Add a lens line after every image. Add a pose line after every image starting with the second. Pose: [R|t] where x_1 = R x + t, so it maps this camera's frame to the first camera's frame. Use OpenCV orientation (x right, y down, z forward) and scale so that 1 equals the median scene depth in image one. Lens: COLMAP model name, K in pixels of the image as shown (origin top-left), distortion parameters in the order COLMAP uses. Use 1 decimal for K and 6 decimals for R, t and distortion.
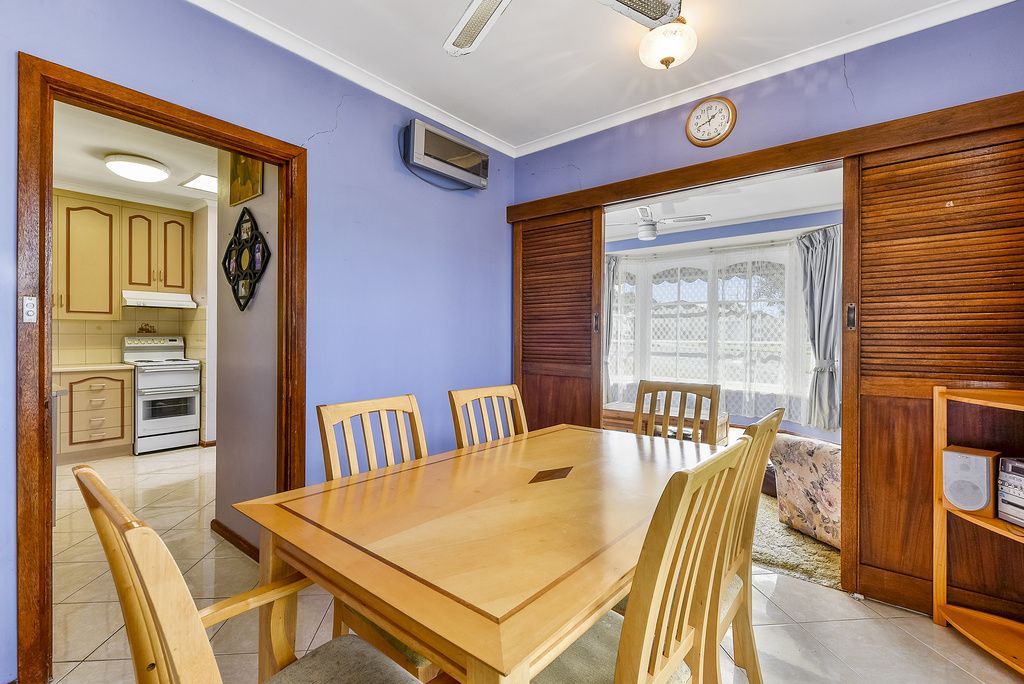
lens RADIAL K [[470.6, 0, 513.9], [0, 470.6, 341.6], [0, 0, 1]] dist [-0.002909, -0.000630]
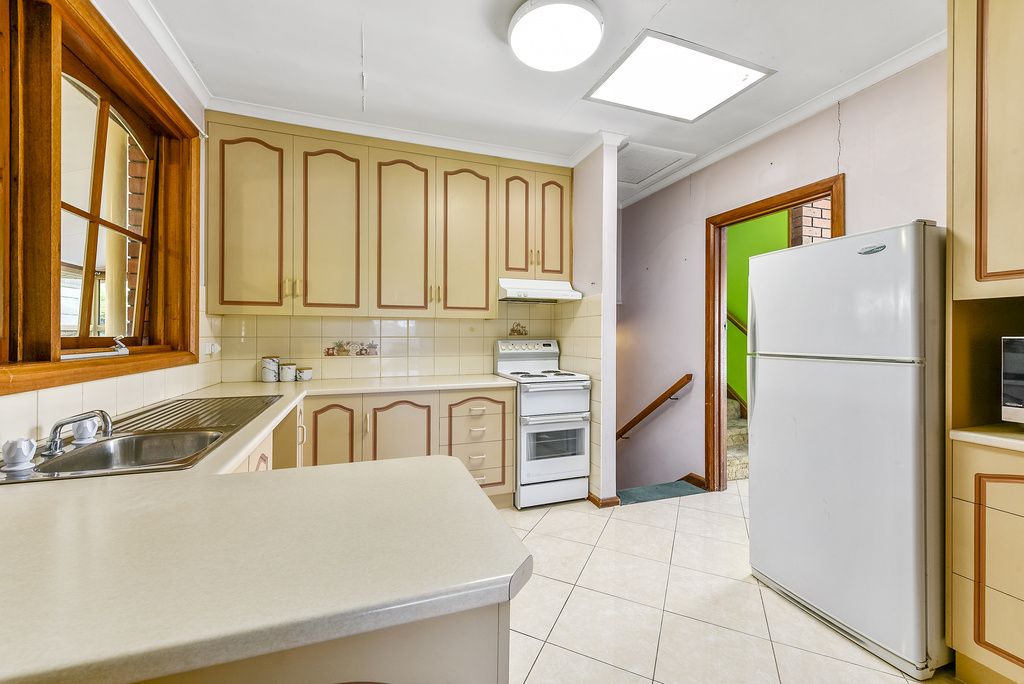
lens RADIAL K [[408.3, 0, 512.6], [0, 408.3, 338.5], [0, 0, 1]] dist [0.000555, -0.000405]
pose [[0.856779, -0.002081, -0.515680, -0.468826], [-0.002320, 0.999966, -0.007890, -0.008333], [0.515678, 0.007956, 0.856745, 0.444775]]
